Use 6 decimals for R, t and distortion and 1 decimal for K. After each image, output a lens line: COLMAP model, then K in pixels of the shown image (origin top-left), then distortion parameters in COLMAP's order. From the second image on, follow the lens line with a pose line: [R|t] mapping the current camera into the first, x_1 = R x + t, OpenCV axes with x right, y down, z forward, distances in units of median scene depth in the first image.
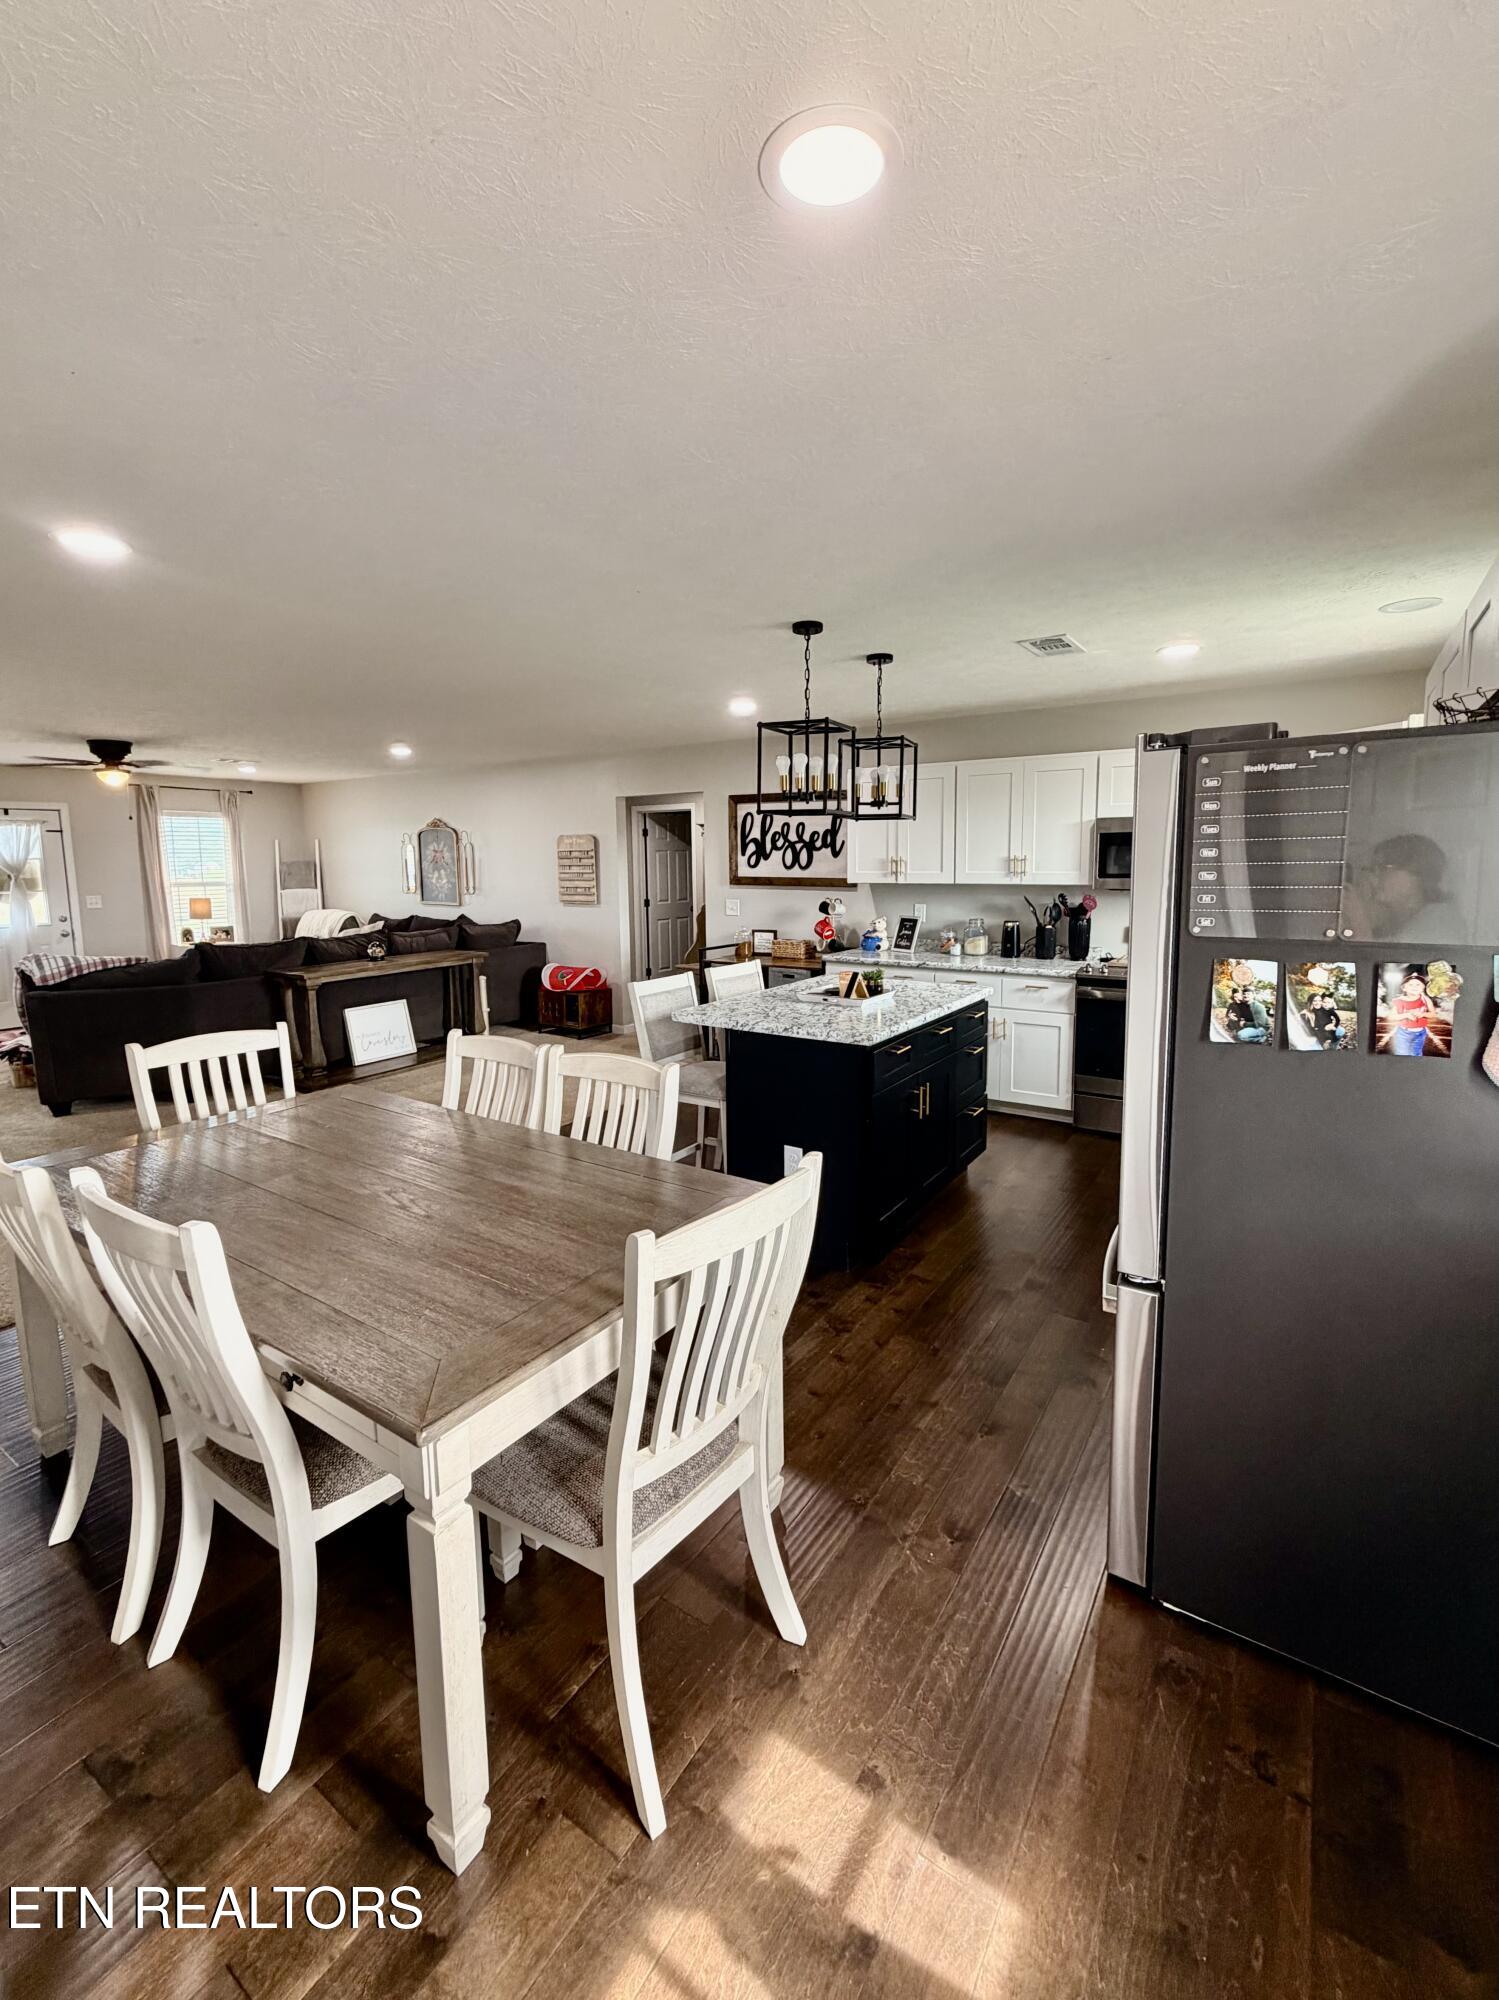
lens RADIAL K [[852.6, 0, 756.7], [0, 852.6, 963.3], [0, 0, 1]] dist [-0.003392, 0.000897]
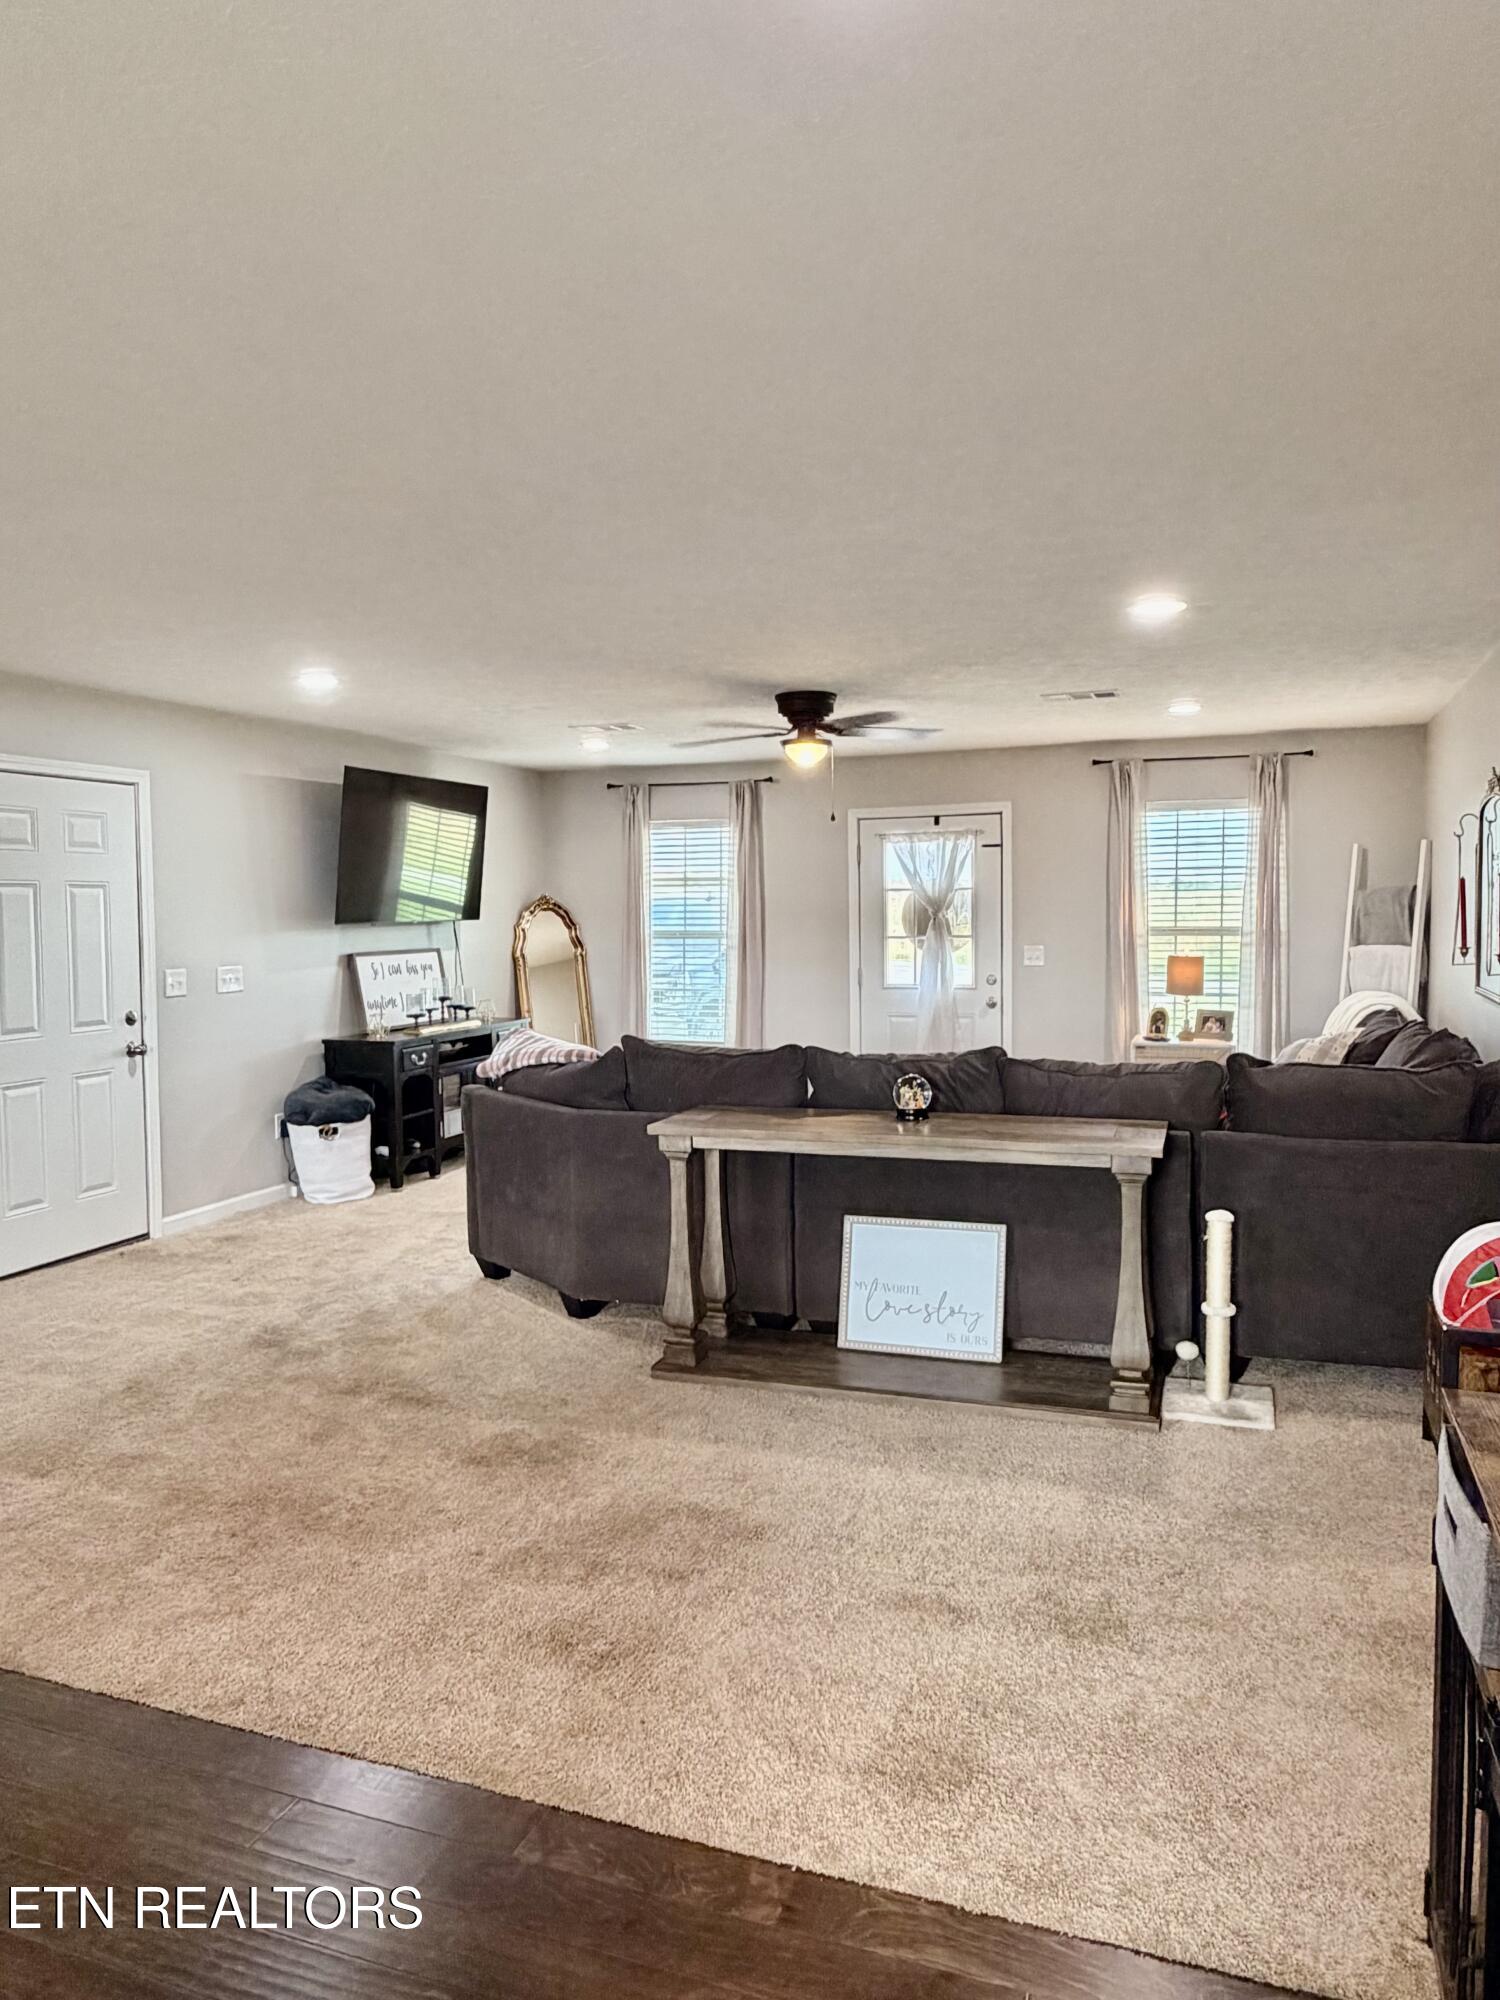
lens RADIAL K [[1356.2, 0, 759.4], [0, 1356.2, 1004.3], [0, 0, 1]] dist [-0.013728, 0.008332]
pose [[0.234695, 0.074510, -0.969209, 0.204947], [-0.109529, 0.992735, 0.049797, -0.094778], [0.965879, 0.094469, 0.241151, 0.841751]]
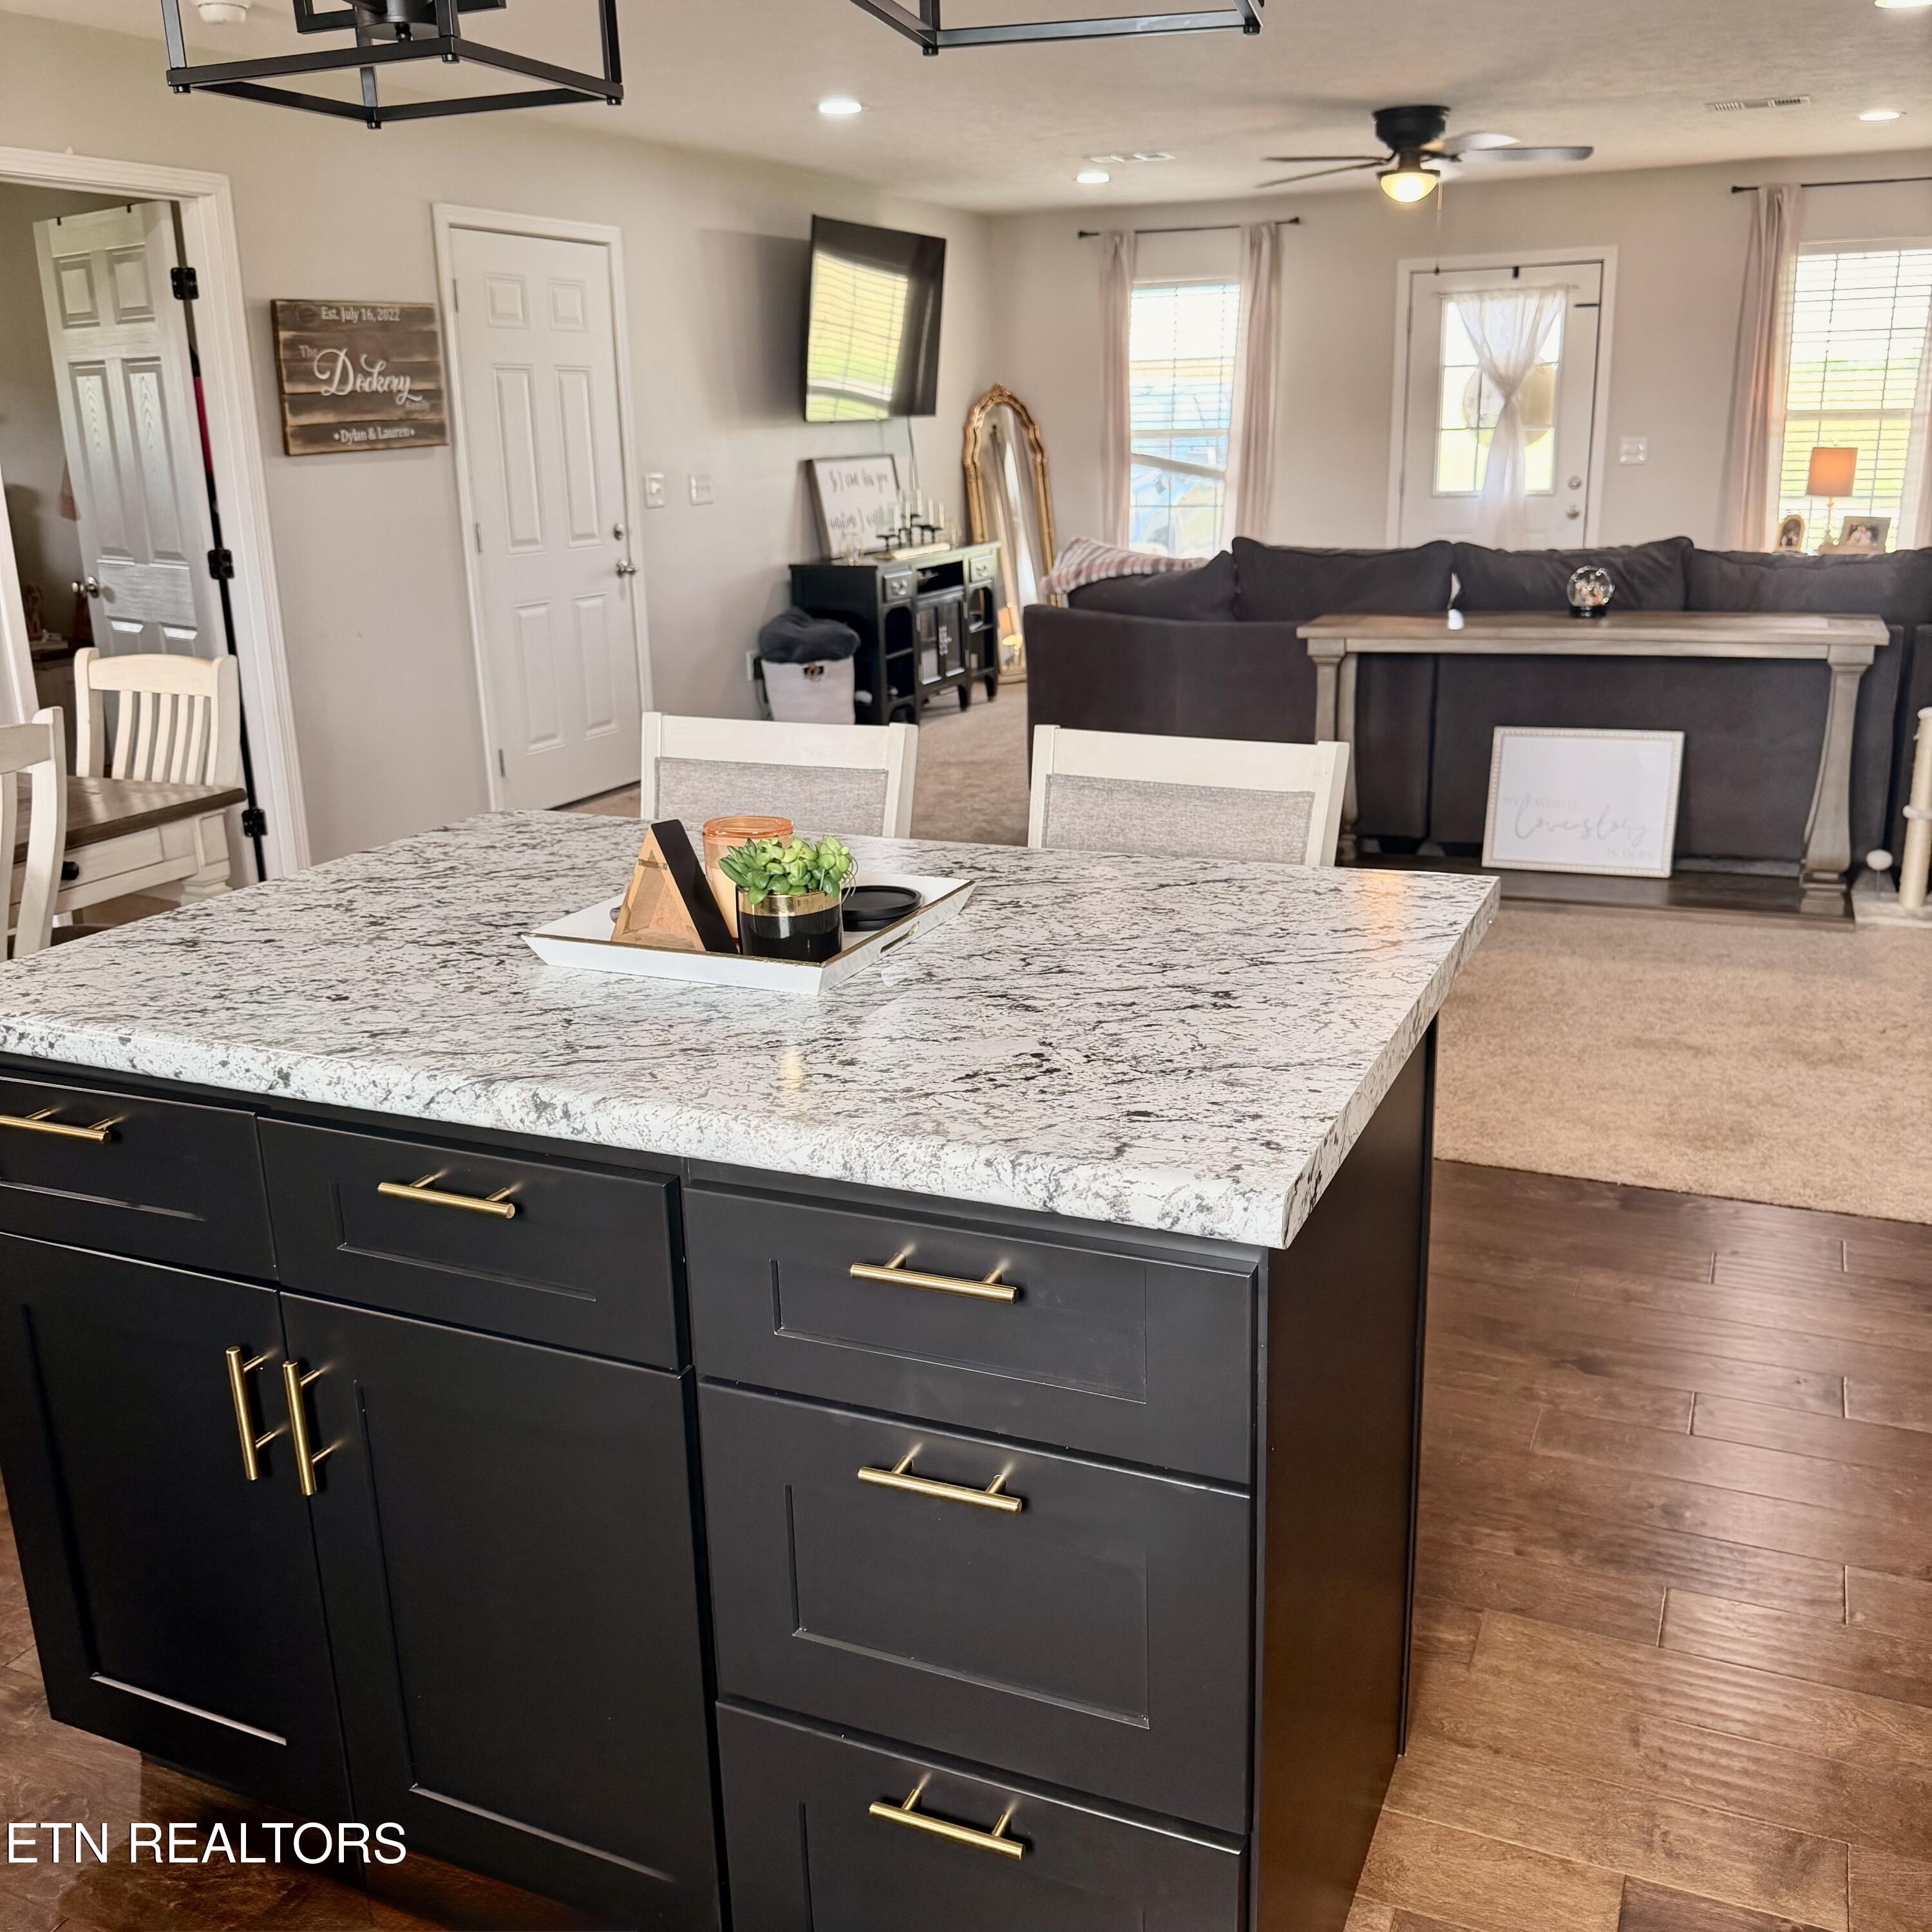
lens RADIAL K [[1854.6, 0, 1003.8], [0, 1854.6, 970.5], [0, 0, 1]] dist [0.049088, 0.000000]
pose [[0.187770, 0.282837, -0.940609, 0.390623], [-0.097676, 0.958273, 0.268649, -0.058411], [0.977344, 0.041431, 0.207561, 0.632571]]
